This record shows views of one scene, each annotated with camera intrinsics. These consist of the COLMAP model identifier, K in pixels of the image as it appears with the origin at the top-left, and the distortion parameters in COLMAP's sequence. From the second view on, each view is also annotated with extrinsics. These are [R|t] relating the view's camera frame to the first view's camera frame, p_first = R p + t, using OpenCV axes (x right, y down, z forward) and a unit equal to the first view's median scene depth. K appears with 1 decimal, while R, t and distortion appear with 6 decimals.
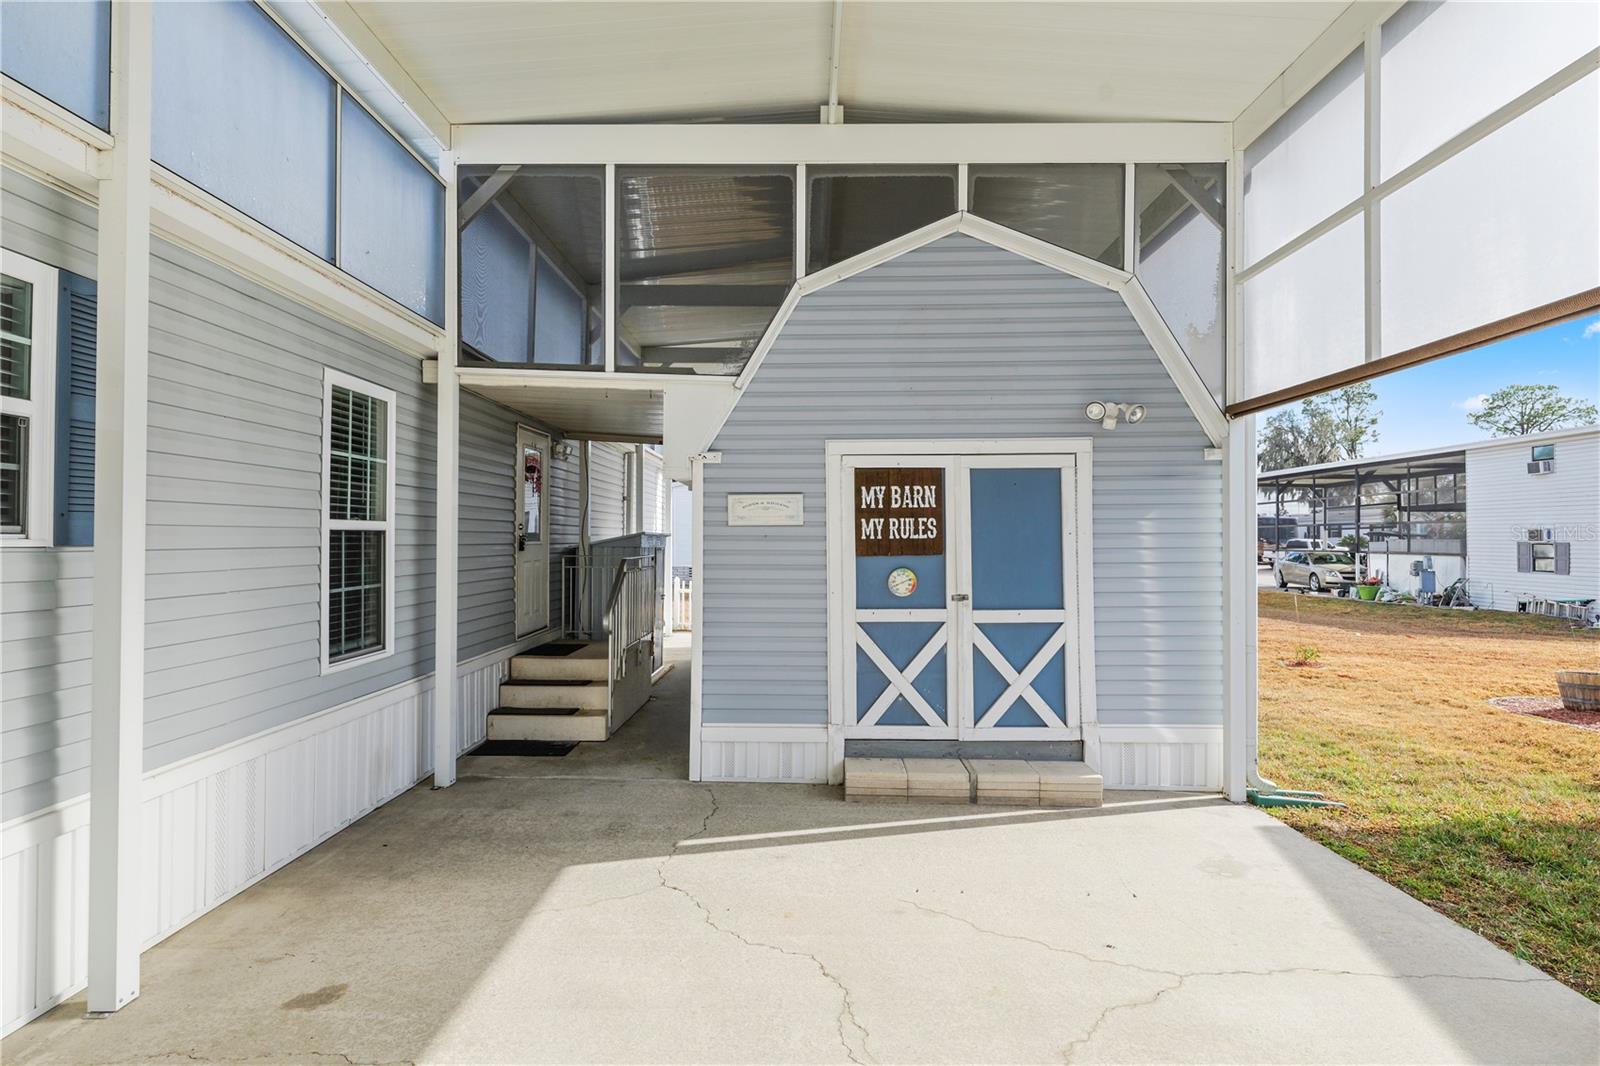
lens RADIAL K [[831.8, 0, 790.3], [0, 831.8, 534.0], [0, 0, 1]] dist [0.004266, -0.000548]
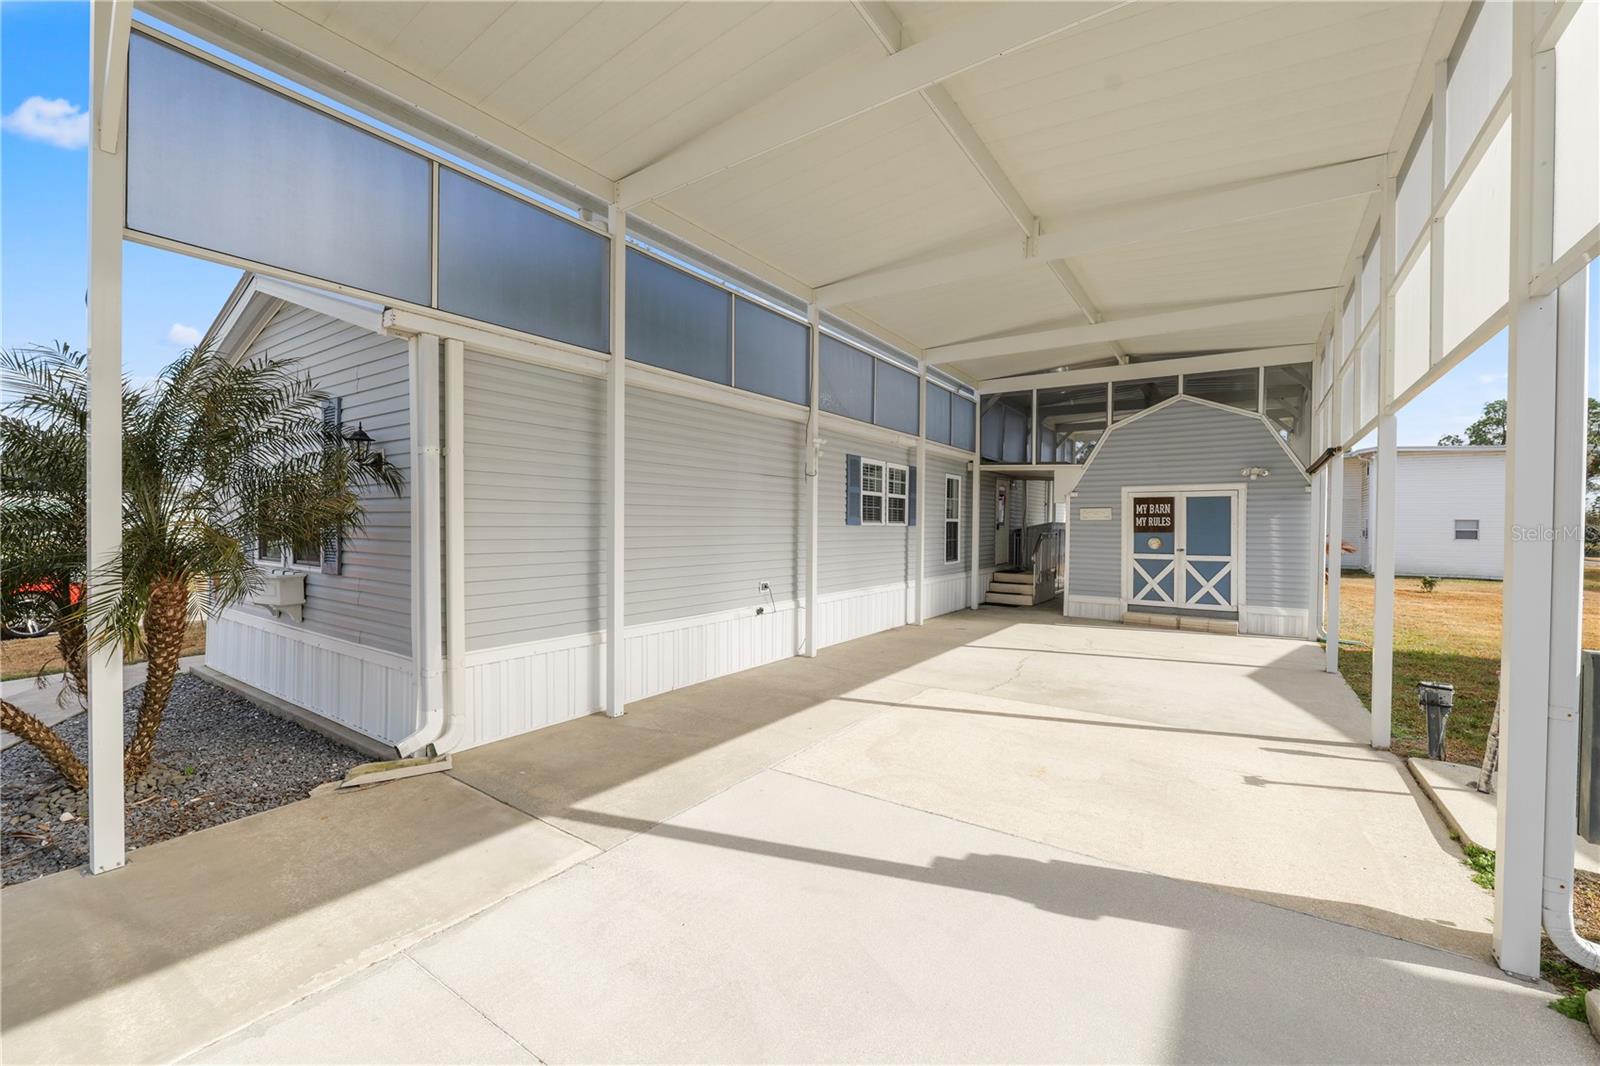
lens RADIAL K [[651.5, 0, 807.0], [0, 651.5, 533.8], [0, 0, 1]] dist [-0.013876, 0.001329]
pose [[0.843275, 0.013681, -0.537309, 0.301984], [-0.002514, 0.999765, 0.021510, -0.009392], [0.537477, -0.016788, 0.843111, -1.197156]]
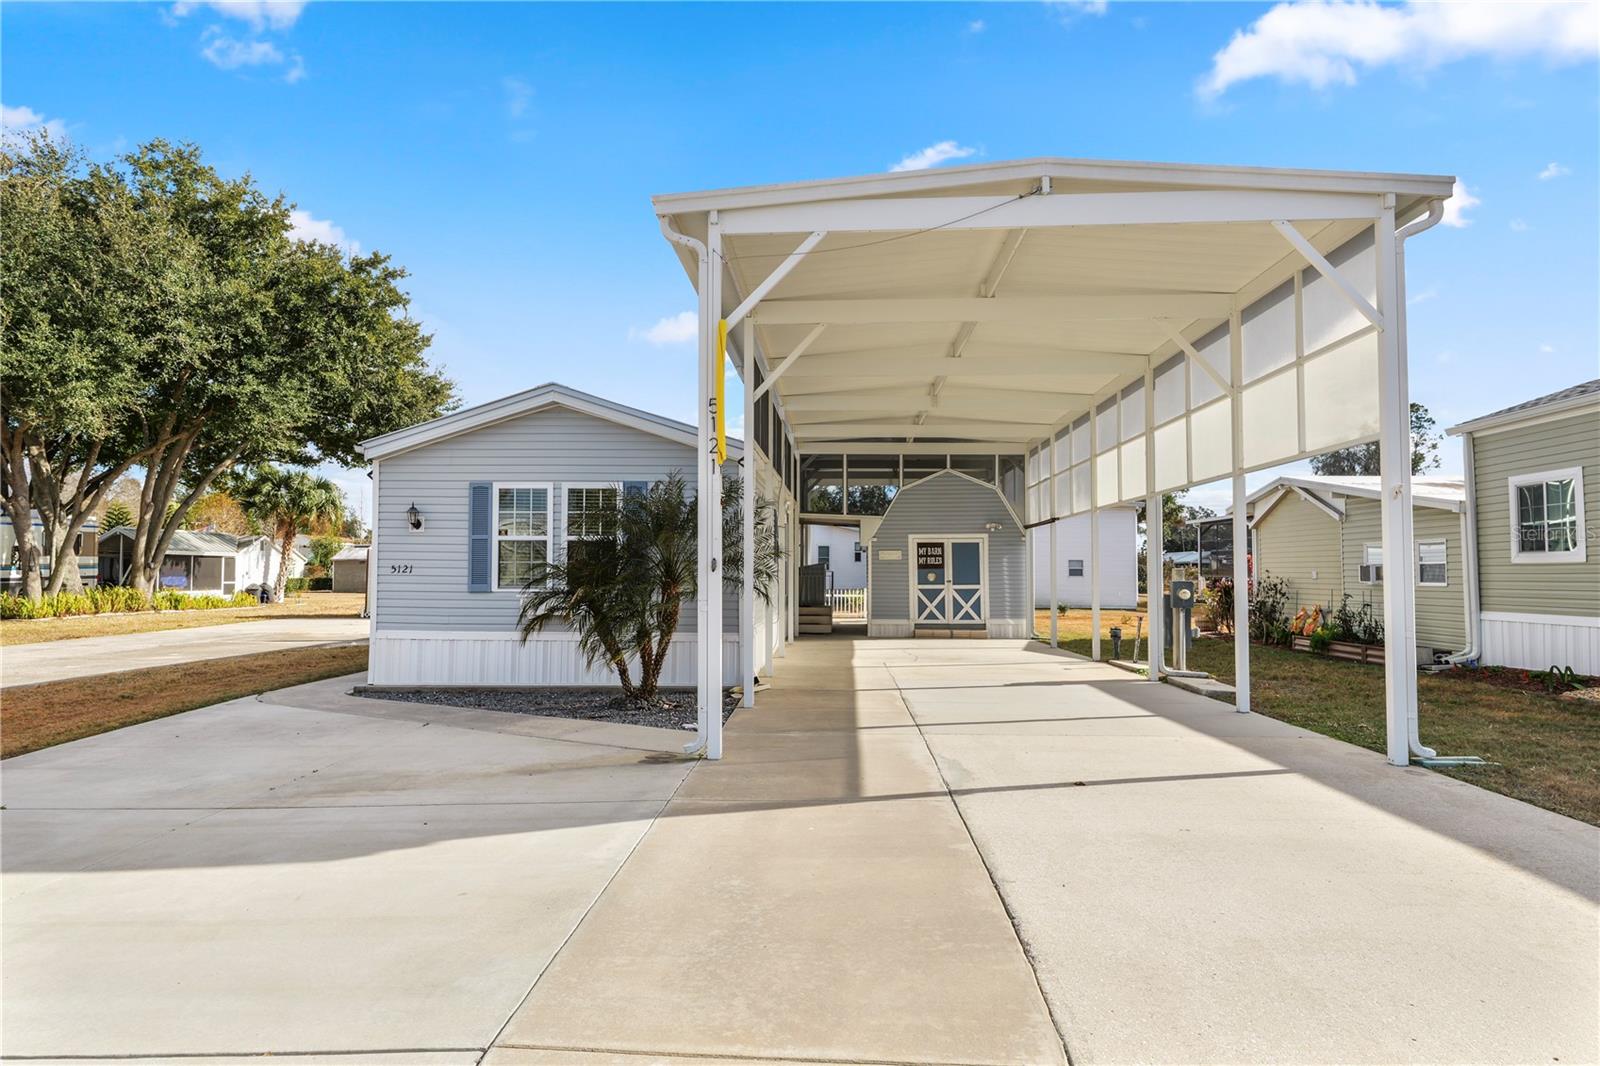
lens RADIAL K [[981.8, 0, 794.5], [0, 981.8, 533.7], [0, 0, 1]] dist [-0.000560, -0.000512]
pose [[0.999741, -0.000787, -0.022732, -0.326914], [0.000115, 0.999563, -0.029550, 0.001620], [0.022745, 0.029540, 0.999305, -2.968159]]
